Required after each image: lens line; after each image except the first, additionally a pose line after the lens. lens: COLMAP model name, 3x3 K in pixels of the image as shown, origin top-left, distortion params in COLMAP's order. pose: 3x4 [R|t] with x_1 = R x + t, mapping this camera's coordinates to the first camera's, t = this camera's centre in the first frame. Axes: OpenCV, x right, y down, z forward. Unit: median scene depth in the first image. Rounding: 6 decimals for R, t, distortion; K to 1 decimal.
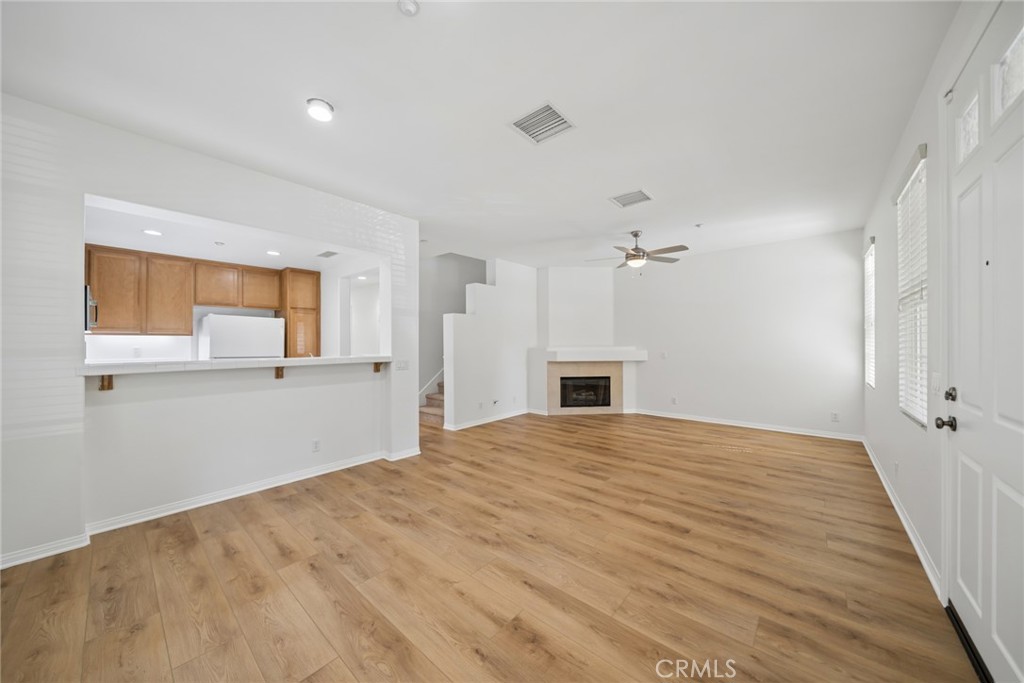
lens RADIAL K [[352.1, 0, 510.6], [0, 352.1, 349.1], [0, 0, 1]] dist [-0.005437, 0.000278]
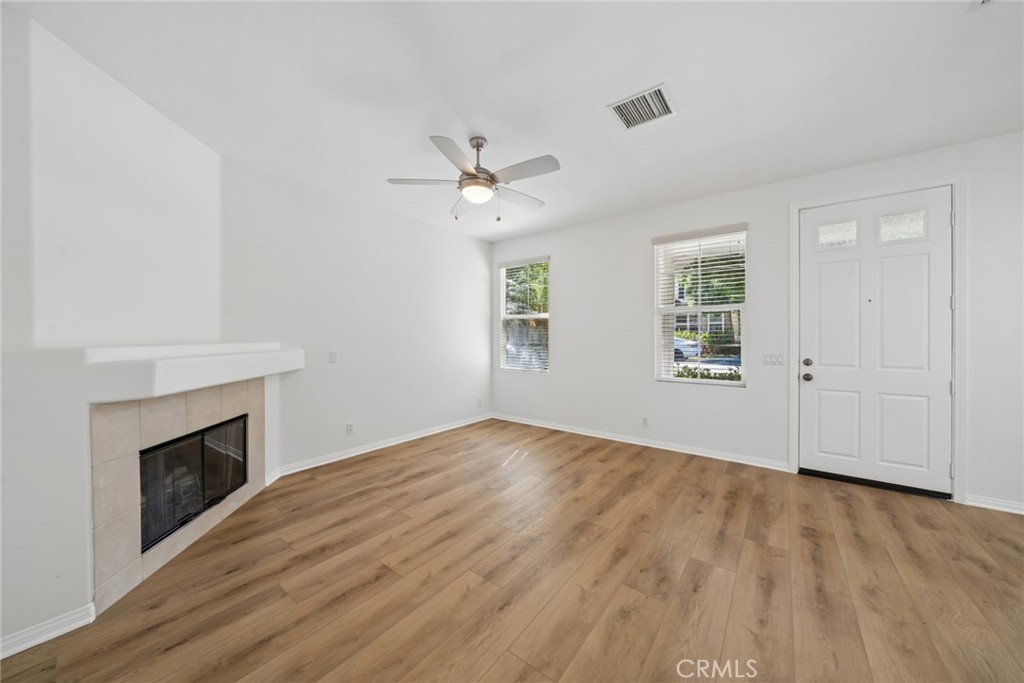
lens RADIAL K [[352.1, 0, 511.0], [0, 352.1, 340.0], [0, 0, 1]] dist [-0.005437, 0.000278]
pose [[-0.055750, -0.003010, 0.998440, -0.250743], [0.014243, 0.999891, 0.003809, -0.011463], [-0.998343, 0.014433, -0.055701, 1.123727]]
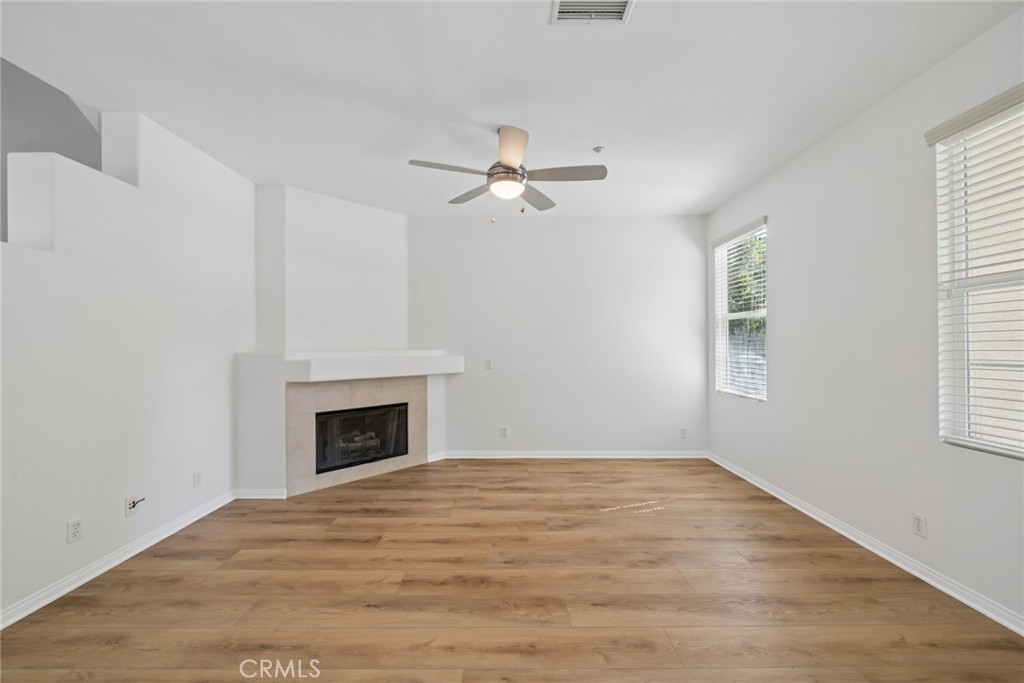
lens RADIAL K [[403.5, 0, 511.9], [0, 403.5, 348.1], [0, 0, 1]] dist [-0.001782, 0.000131]
pose [[0.752807, 0.001269, 0.658240, -0.034876], [0.005639, 0.999949, -0.008377, -0.006605], [-0.658217, 0.010018, 0.752762, 0.627096]]
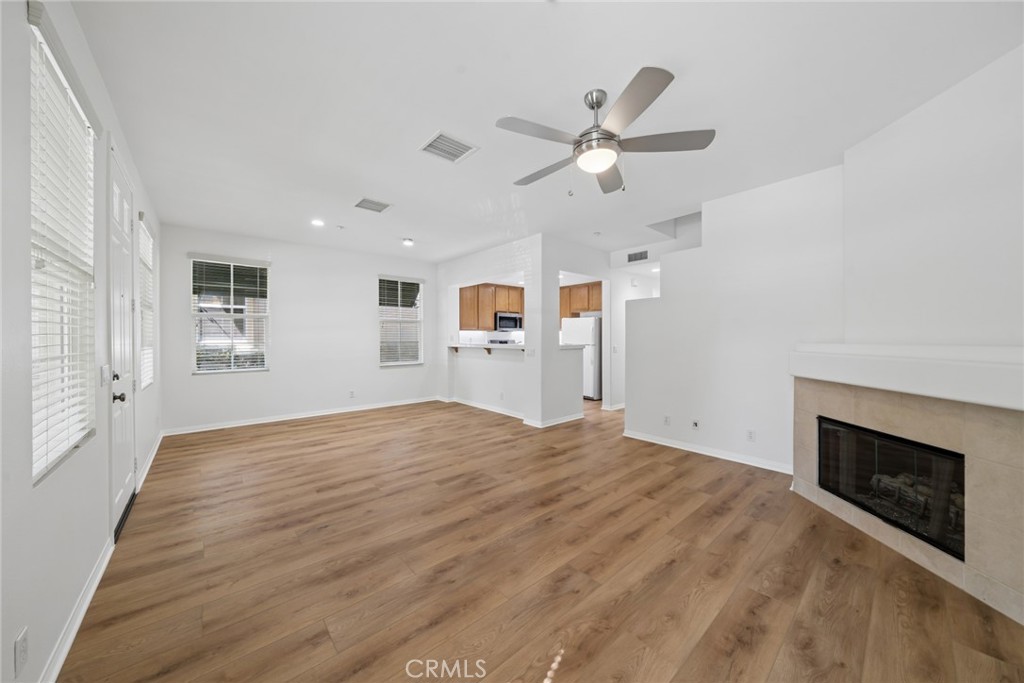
lens RADIAL K [[352.1, 0, 508.0], [0, 352.1, 337.0], [0, 0, 1]] dist [-0.005437, 0.000278]
pose [[-0.147957, 0.005788, -0.988977, 0.964510], [-0.011779, 0.999902, 0.007614, -0.019753], [0.988924, 0.012776, -0.147874, 1.094747]]
